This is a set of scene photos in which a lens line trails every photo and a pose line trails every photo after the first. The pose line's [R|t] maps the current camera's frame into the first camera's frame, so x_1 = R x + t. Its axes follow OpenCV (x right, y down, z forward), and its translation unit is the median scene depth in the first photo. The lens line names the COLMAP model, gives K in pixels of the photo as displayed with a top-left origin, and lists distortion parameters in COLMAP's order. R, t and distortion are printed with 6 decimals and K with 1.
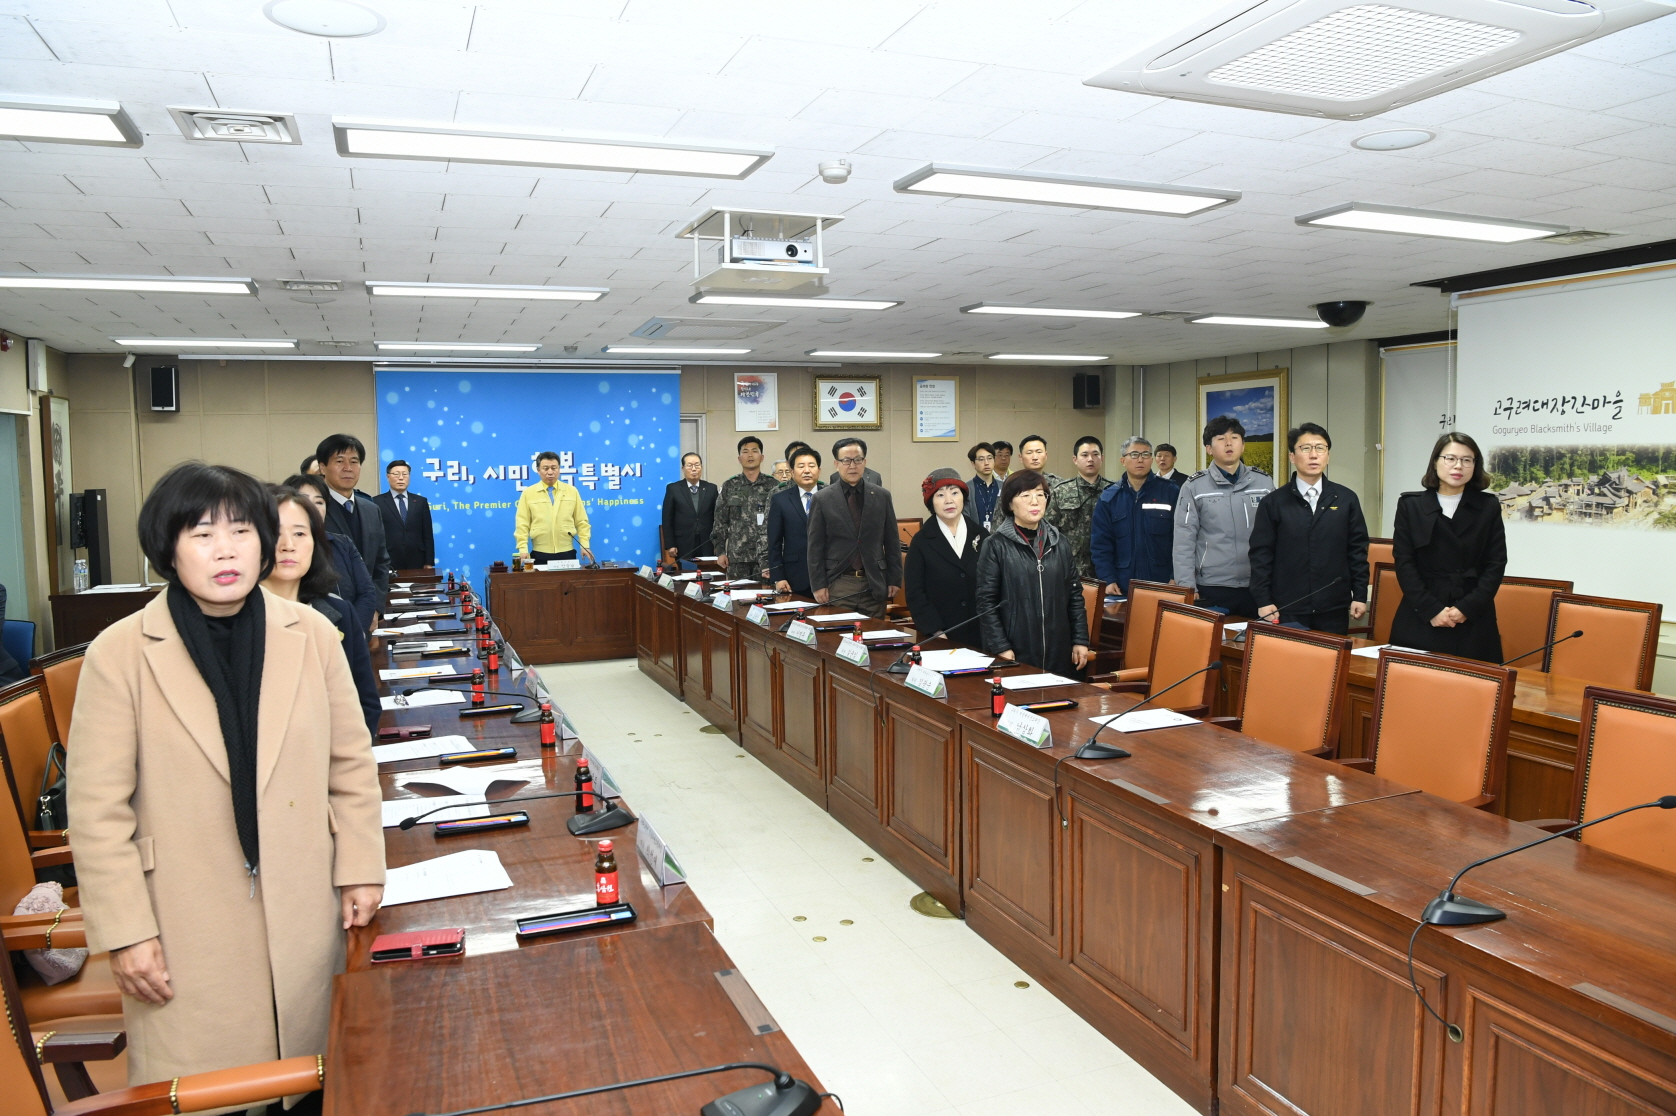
lens RADIAL K [[1152.2, 0, 835.5], [0, 1152.2, 552.7], [0, 0, 1]] dist [-0.076974, 0.018784]
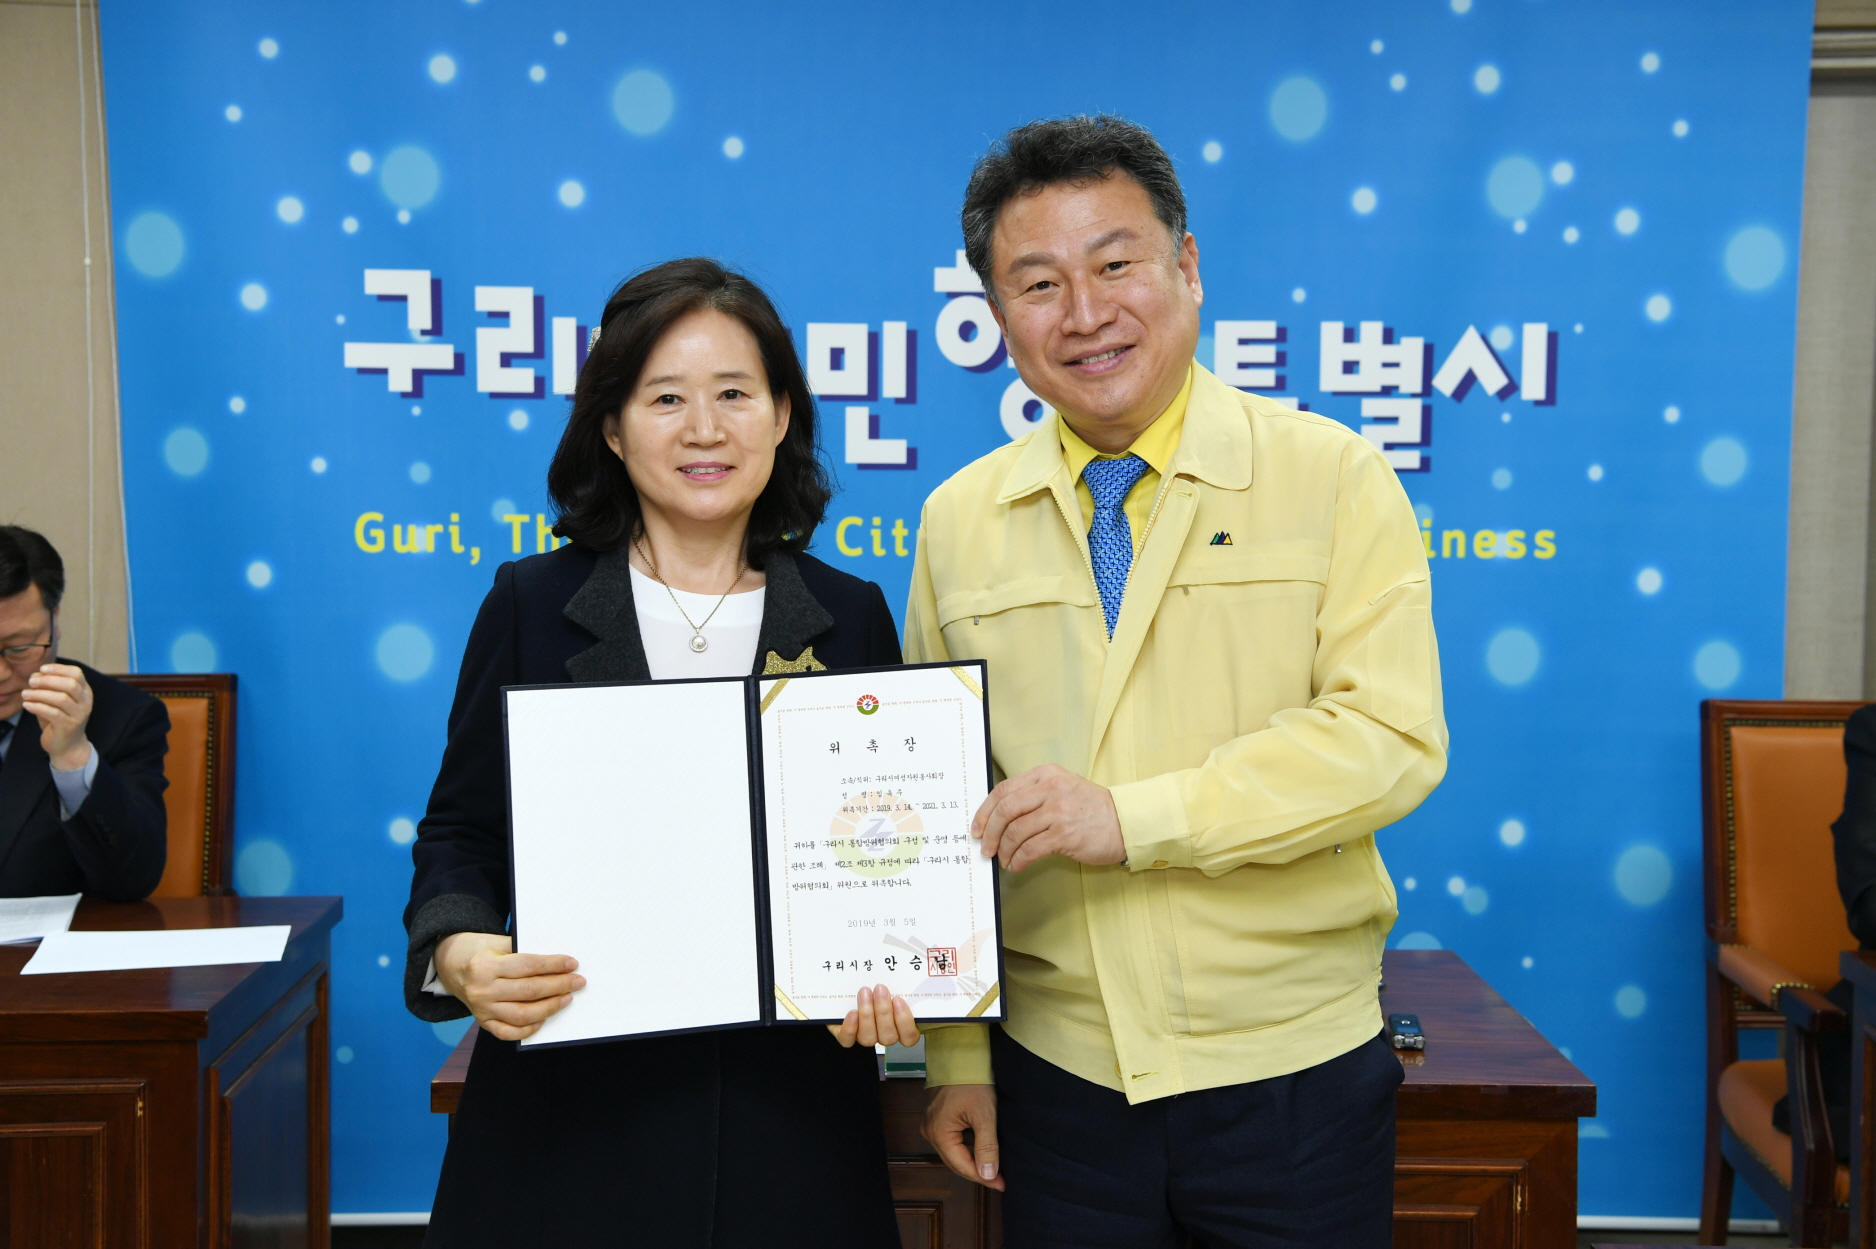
lens RADIAL K [[2548.0, 0, 933.2], [0, 2548.0, 623.3], [0, 0, 1]] dist [0.150689, 0.030991]
pose [[0.938795, 0.046247, -0.341359, -0.164629], [-0.047207, 0.998870, 0.005499, -0.041076], [0.341227, 0.010952, 0.939917, 0.811841]]
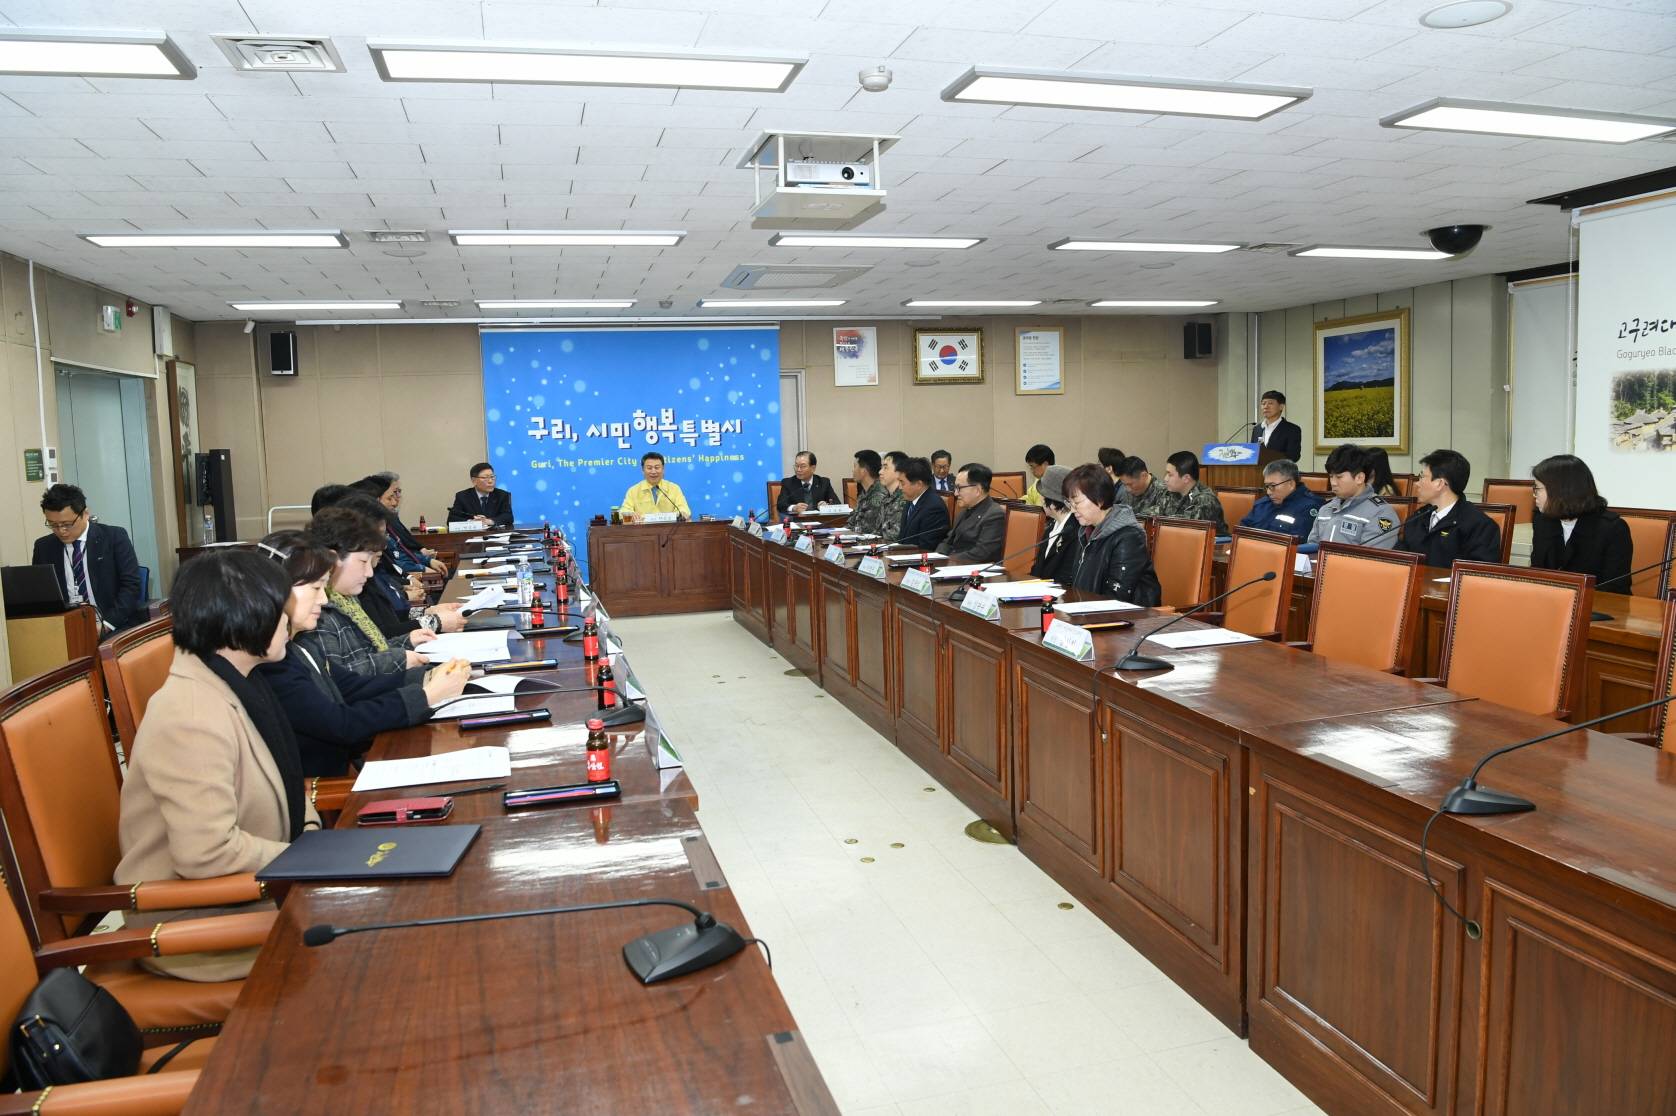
lens RADIAL K [[1152.7, 0, 838.0], [0, 1152.7, 558.0], [0, 0, 1]] dist [-0.078950, 0.020805]
pose [[0.993973, -0.004811, -0.109519, 0.033621], [0.007734, 0.999625, 0.026276, 0.023517], [0.109352, -0.026965, 0.993637, 0.007031]]
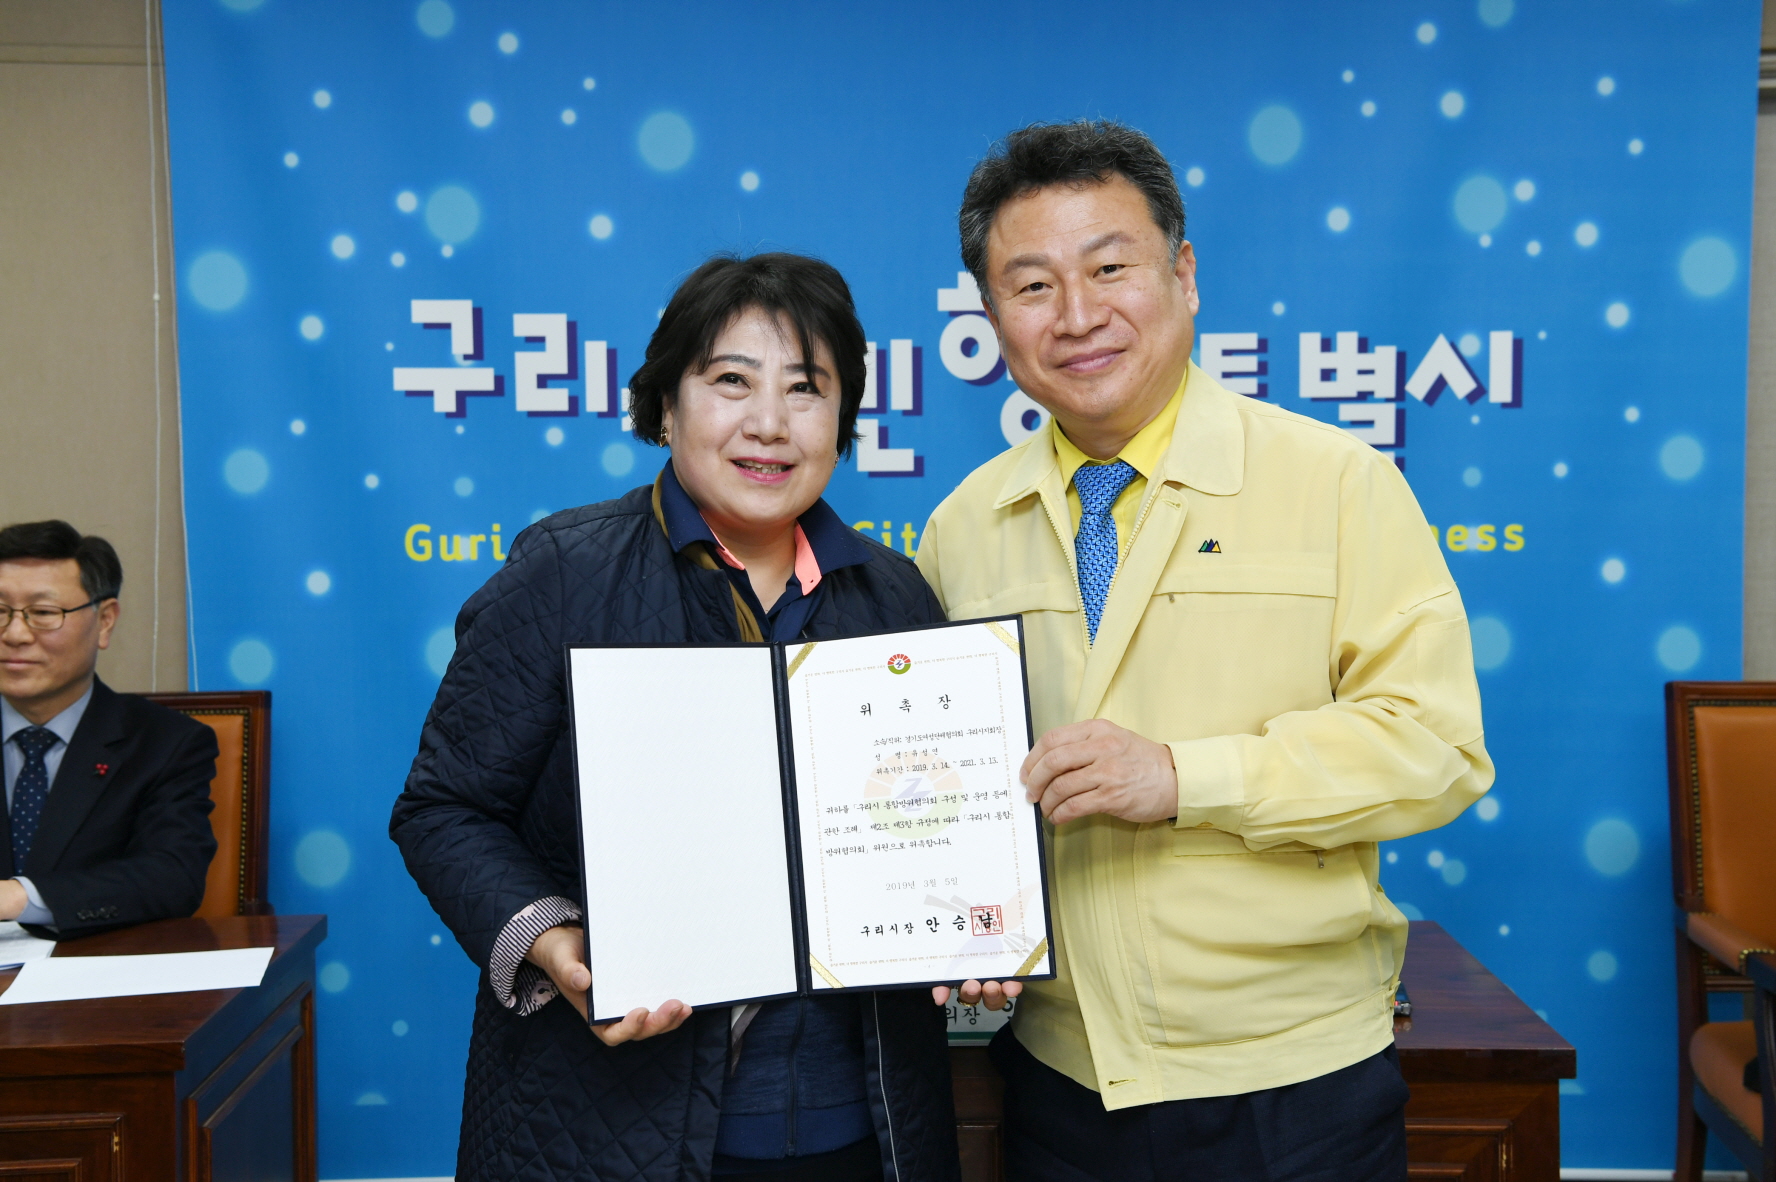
lens RADIAL K [[2655.7, 0, 875.8], [0, 2655.7, 606.7], [0, 0, 1]] dist [0.171094, 0.110580]
pose [[0.932691, 0.027309, -0.359640, -0.146441], [-0.033065, 0.999405, -0.009861, -0.034809], [0.359157, 0.021088, 0.933039, 0.752985]]
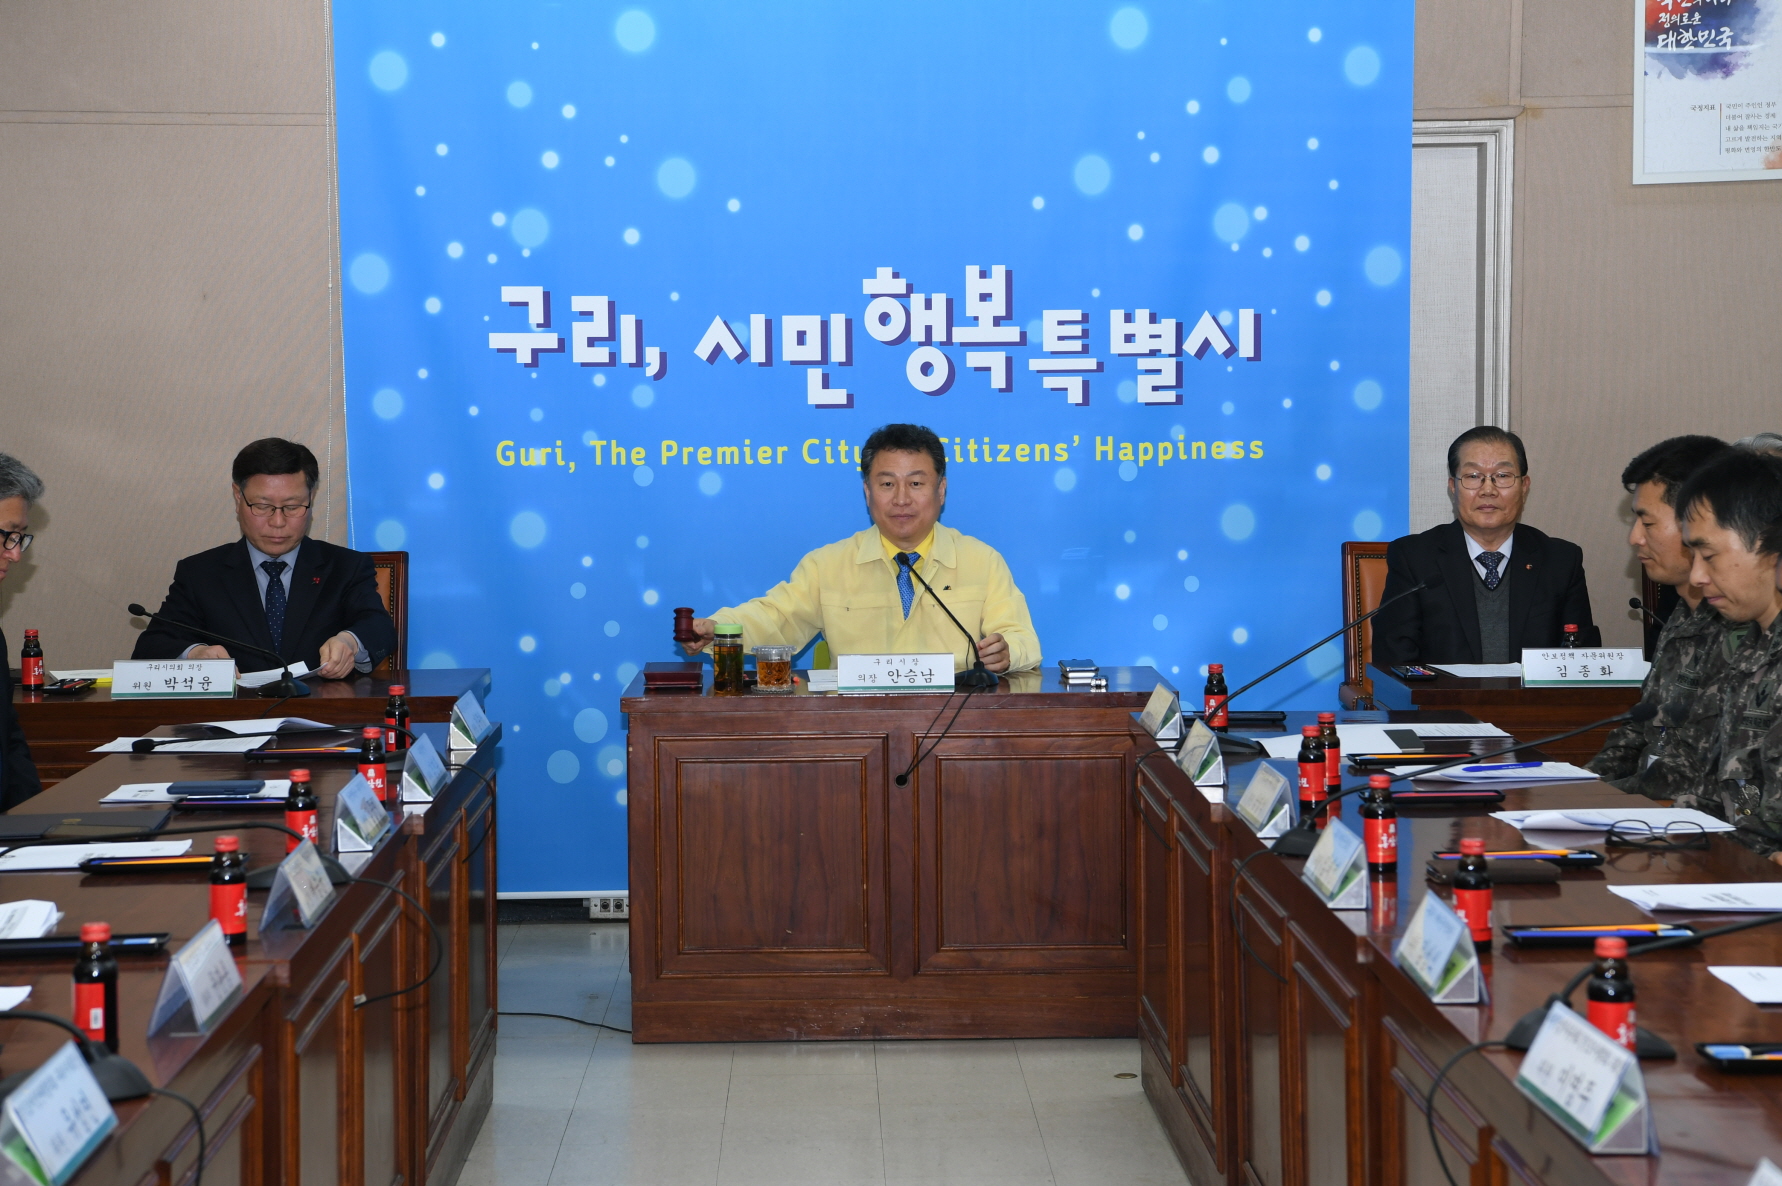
lens RADIAL K [[3387.2, 0, 891.0], [0, 3387.2, 593.0], [0, 0, 1]] dist [0.283982, -0.074215]
pose [[0.938765, 0.026245, -0.343557, 0.037233], [-0.031656, 0.999447, -0.010148, 0.000237], [0.343101, 0.020402, 0.939077, 0.289871]]
